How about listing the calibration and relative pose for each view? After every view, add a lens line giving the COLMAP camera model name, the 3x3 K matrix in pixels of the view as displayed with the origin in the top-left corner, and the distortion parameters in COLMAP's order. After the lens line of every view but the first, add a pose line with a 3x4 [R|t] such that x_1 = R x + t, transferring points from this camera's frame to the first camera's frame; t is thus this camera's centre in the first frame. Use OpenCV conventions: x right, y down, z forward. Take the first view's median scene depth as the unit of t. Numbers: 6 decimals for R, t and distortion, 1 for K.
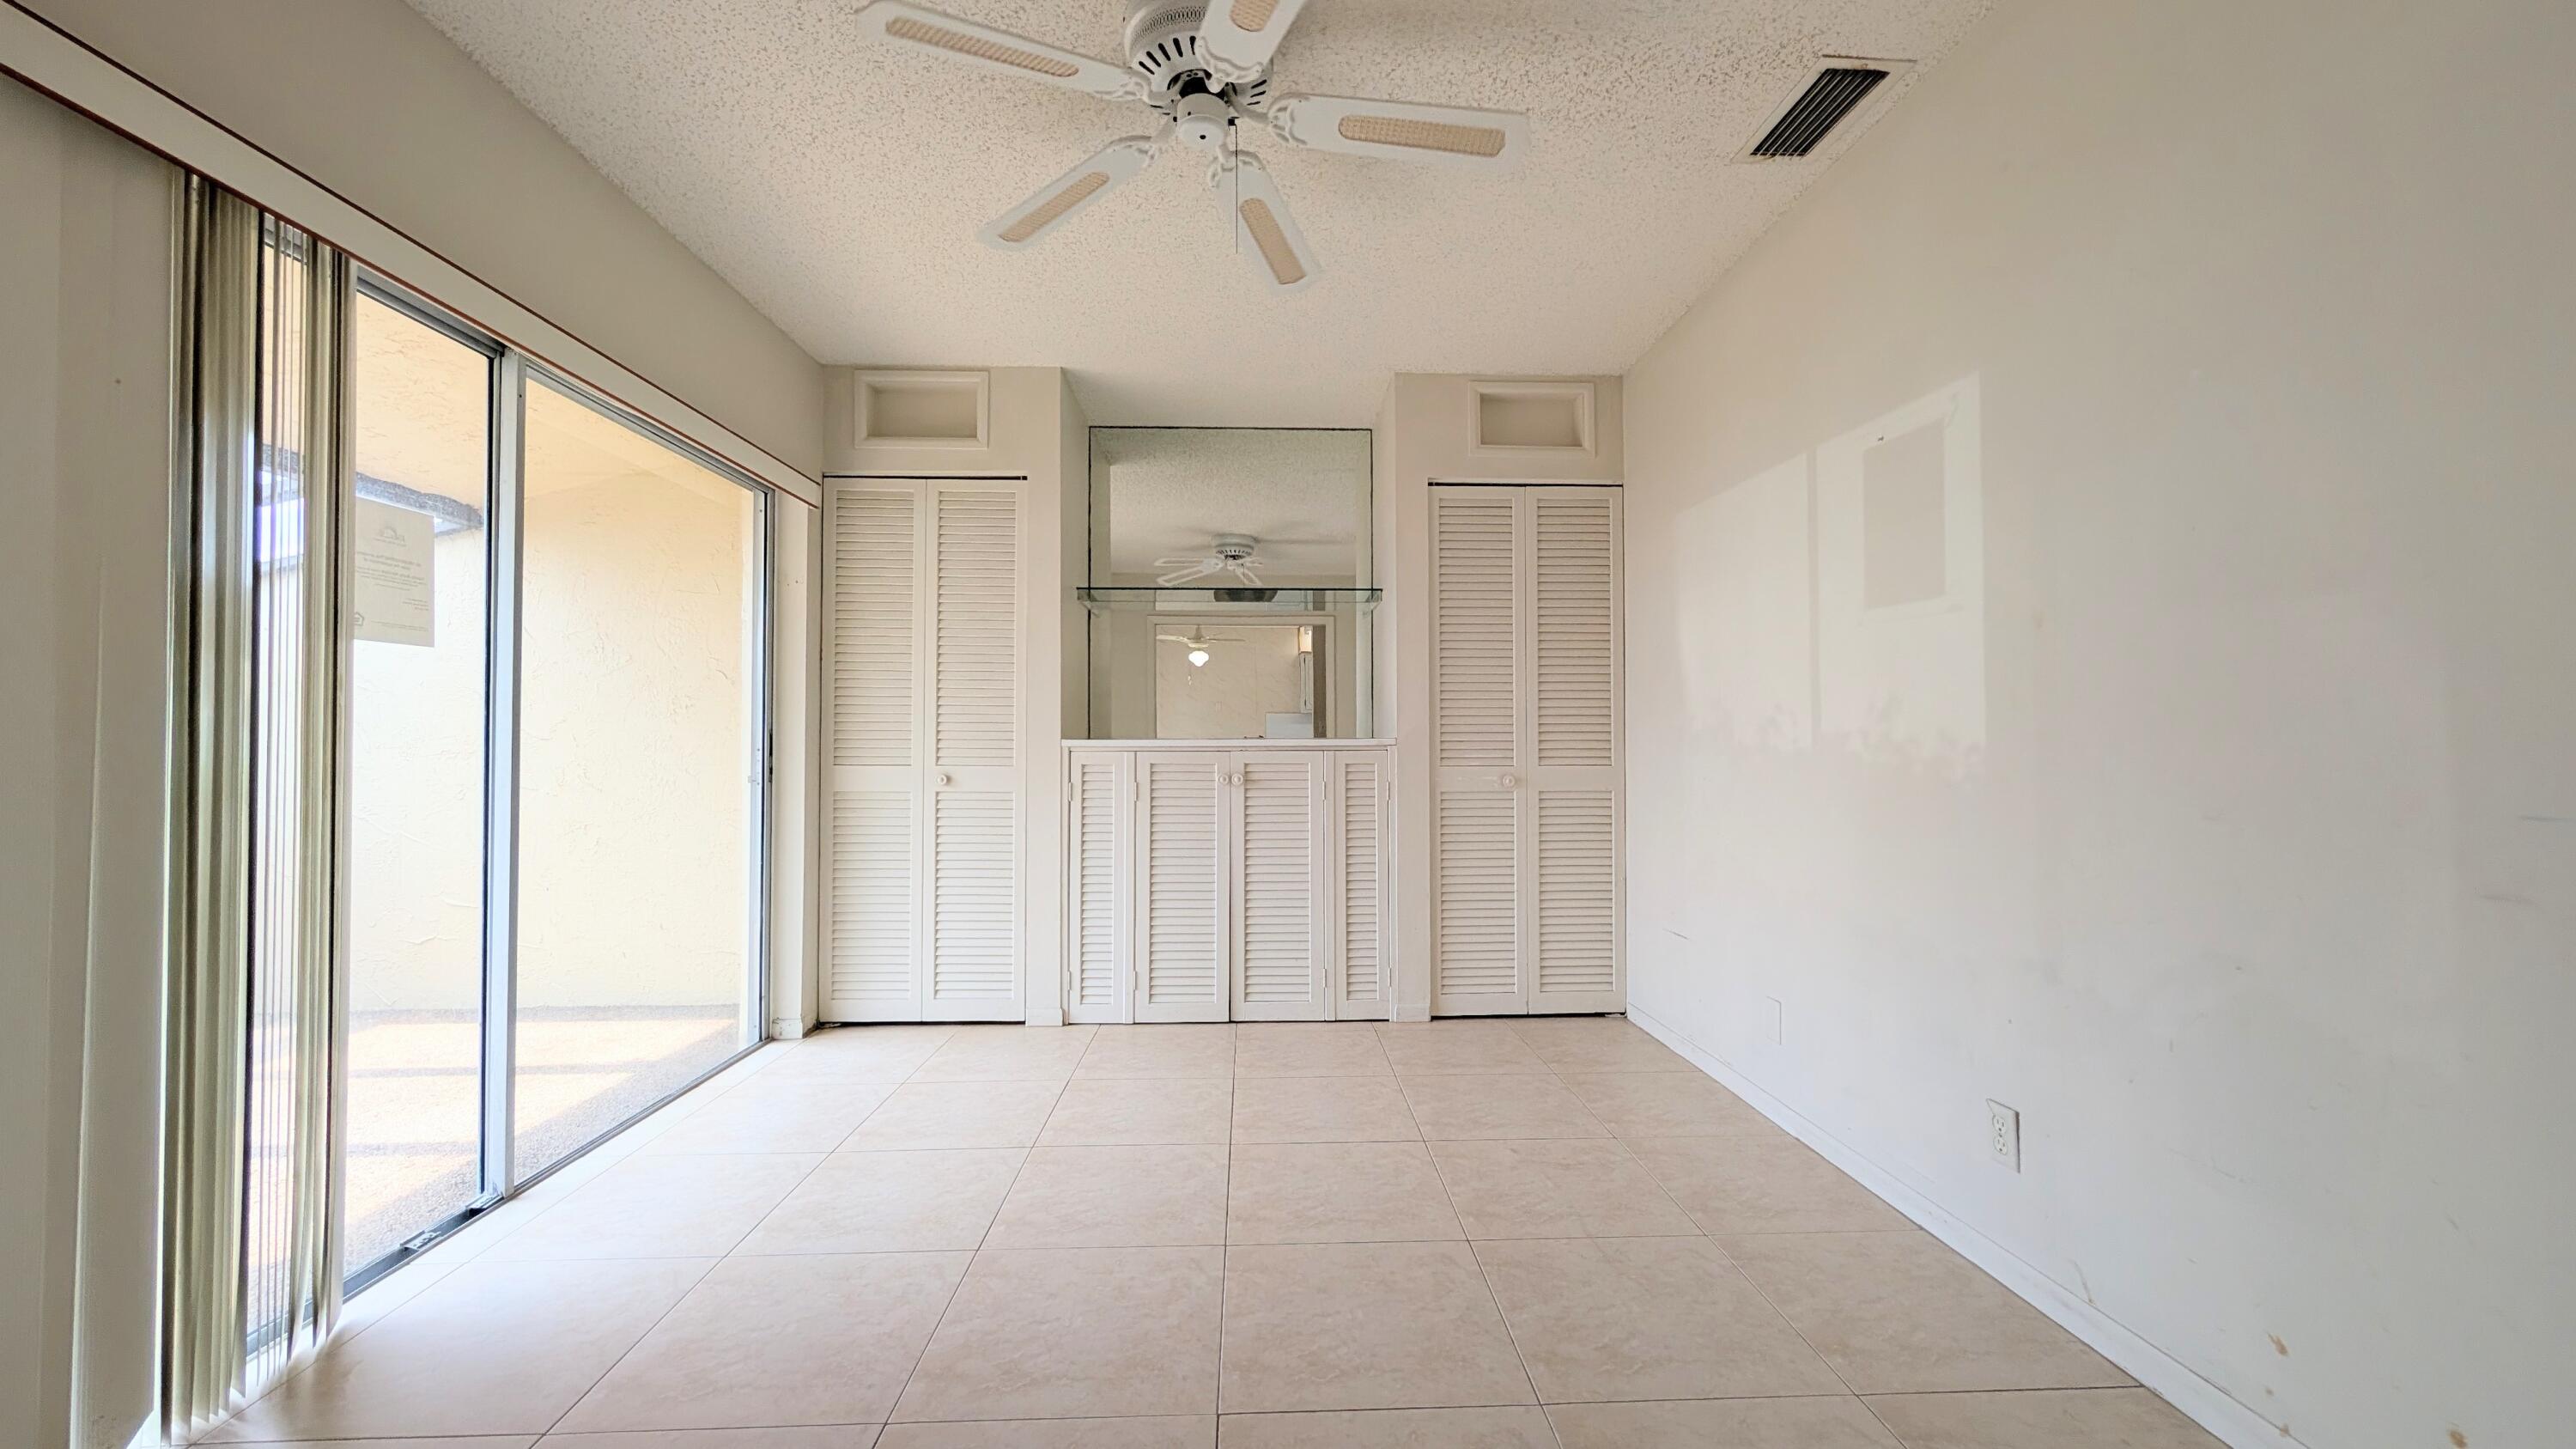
lens RADIAL K [[972.6, 0, 1299.6], [0, 972.6, 738.8], [0, 0, 1]] dist [-0.001677, -0.000168]
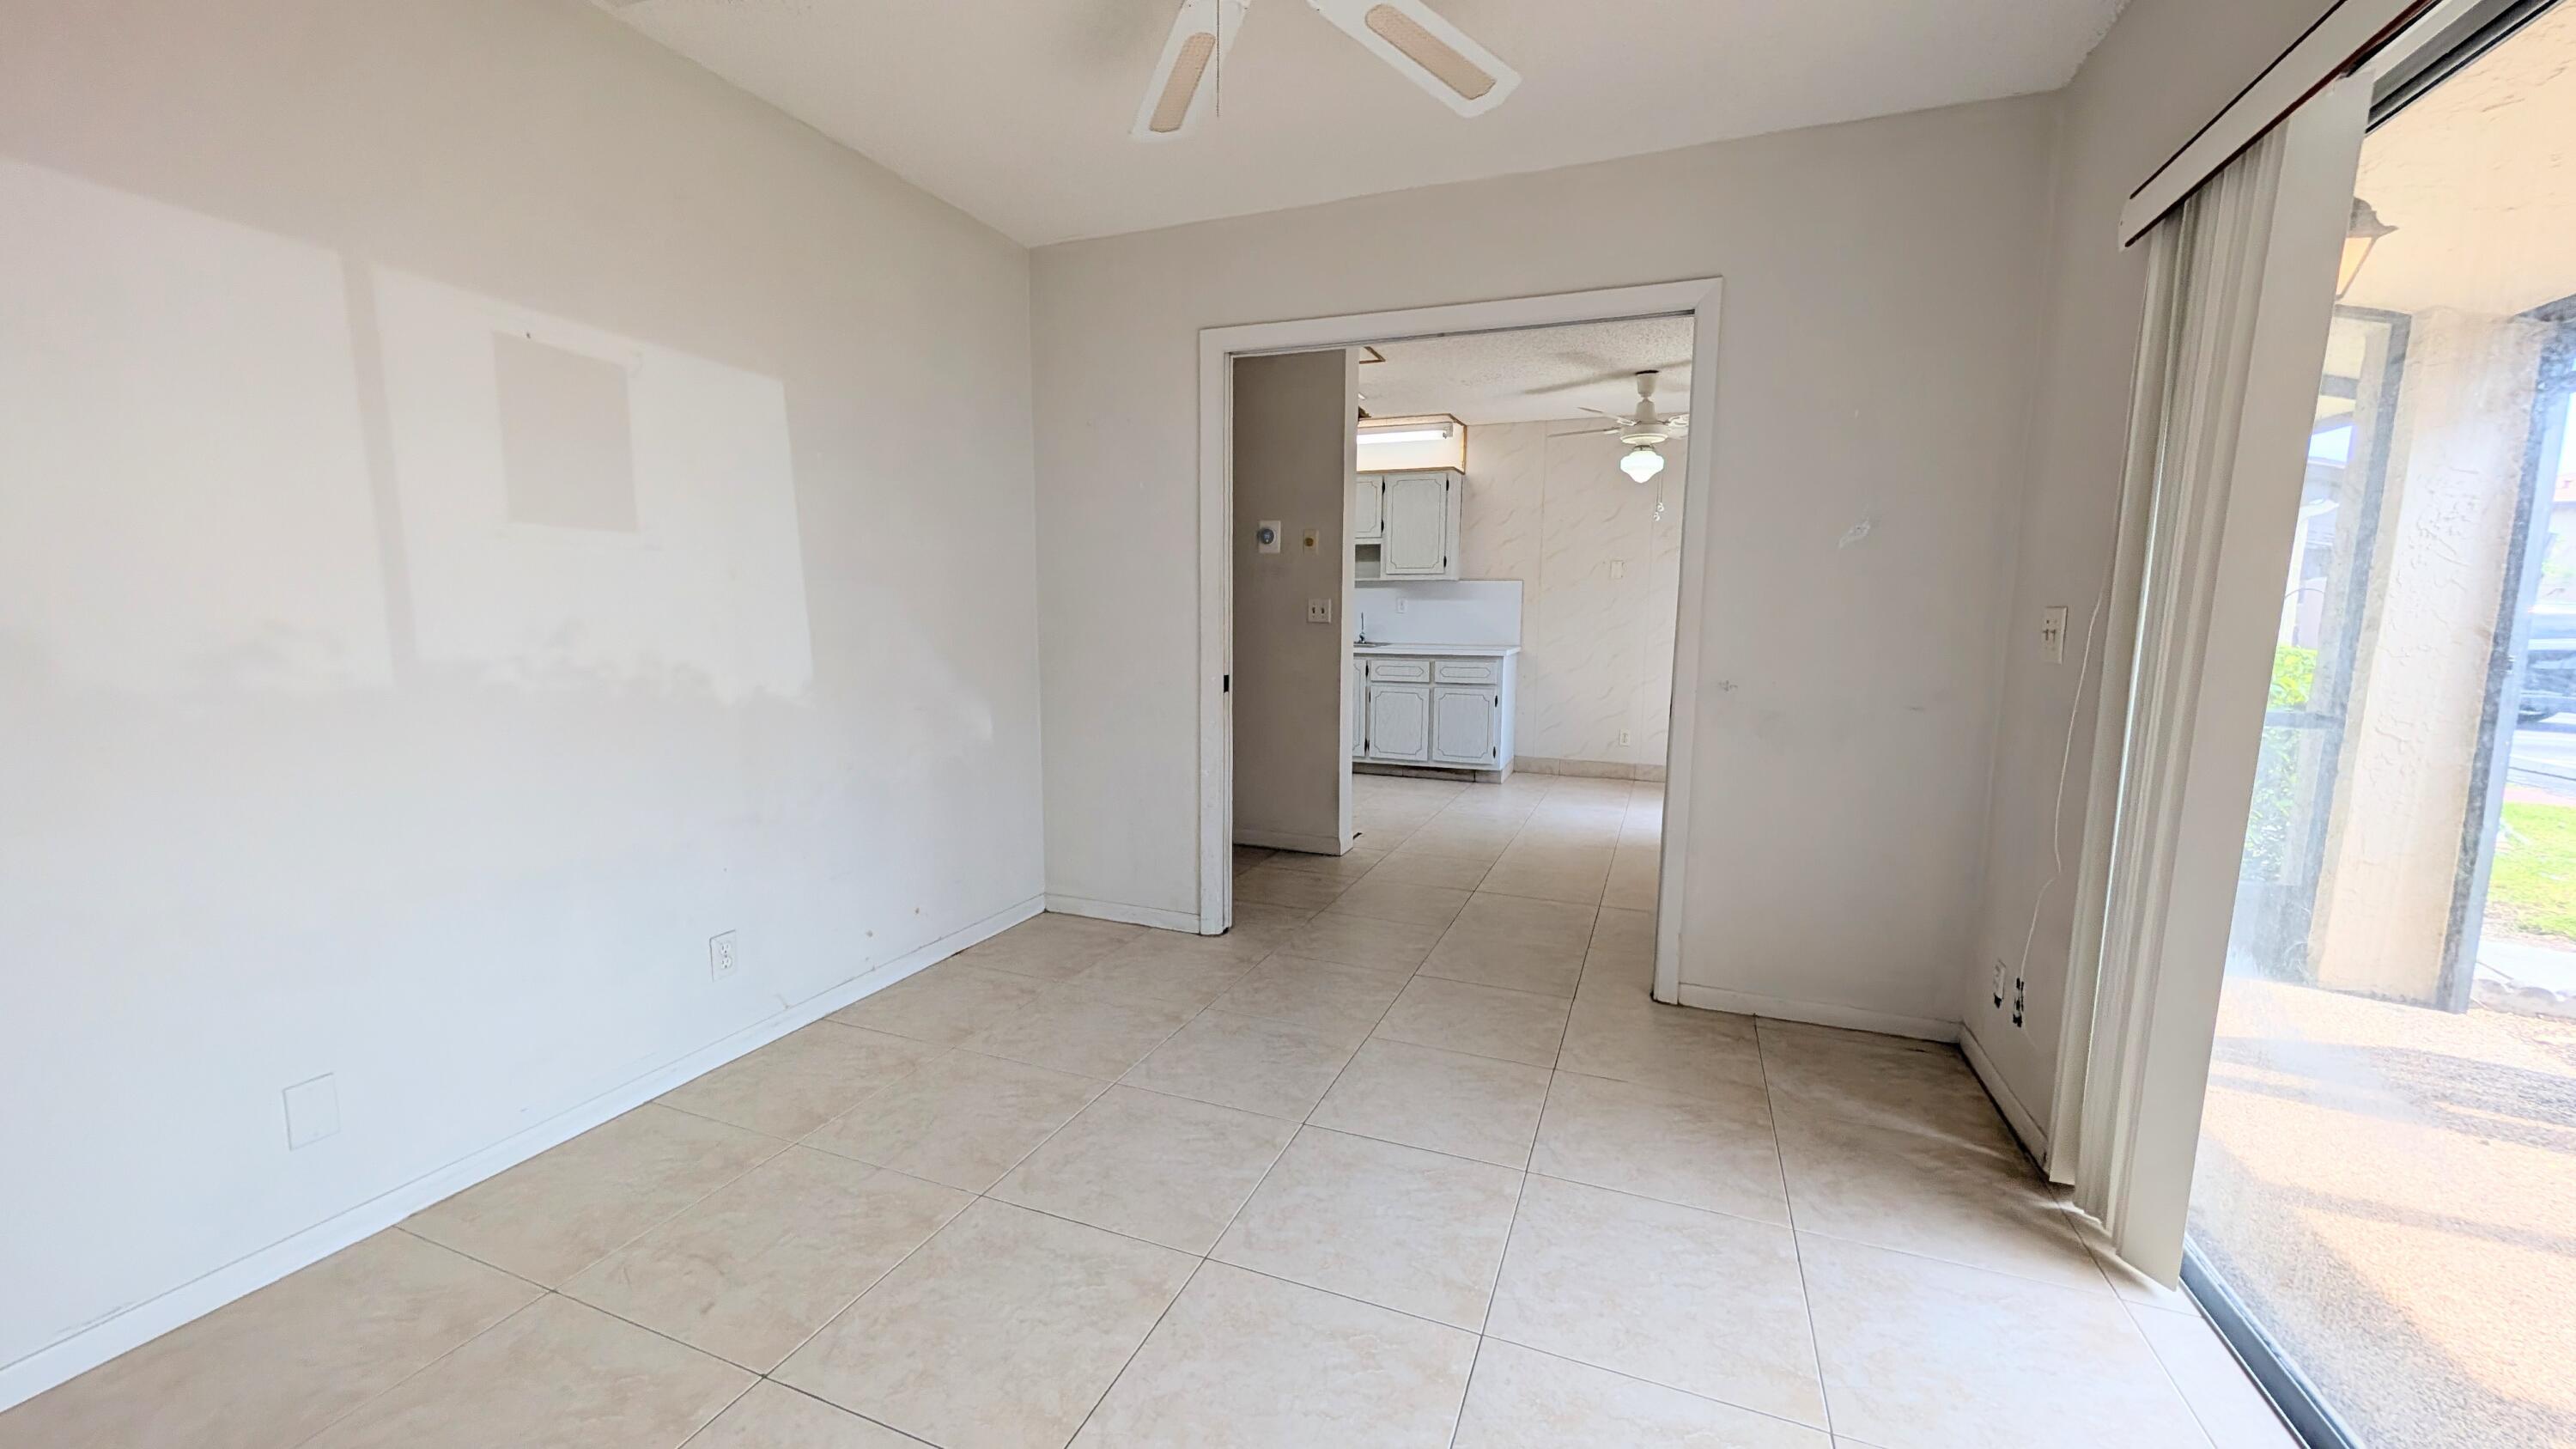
lens RADIAL K [[972.6, 0, 1297.8], [0, 972.6, 733.5], [0, 0, 1]] dist [-0.001677, -0.000168]
pose [[-0.911472, -0.058042, 0.407248, -0.455305], [-0.006883, 0.992009, 0.125979, -0.059462], [-0.411306, 0.112023, -0.904587, 1.607317]]
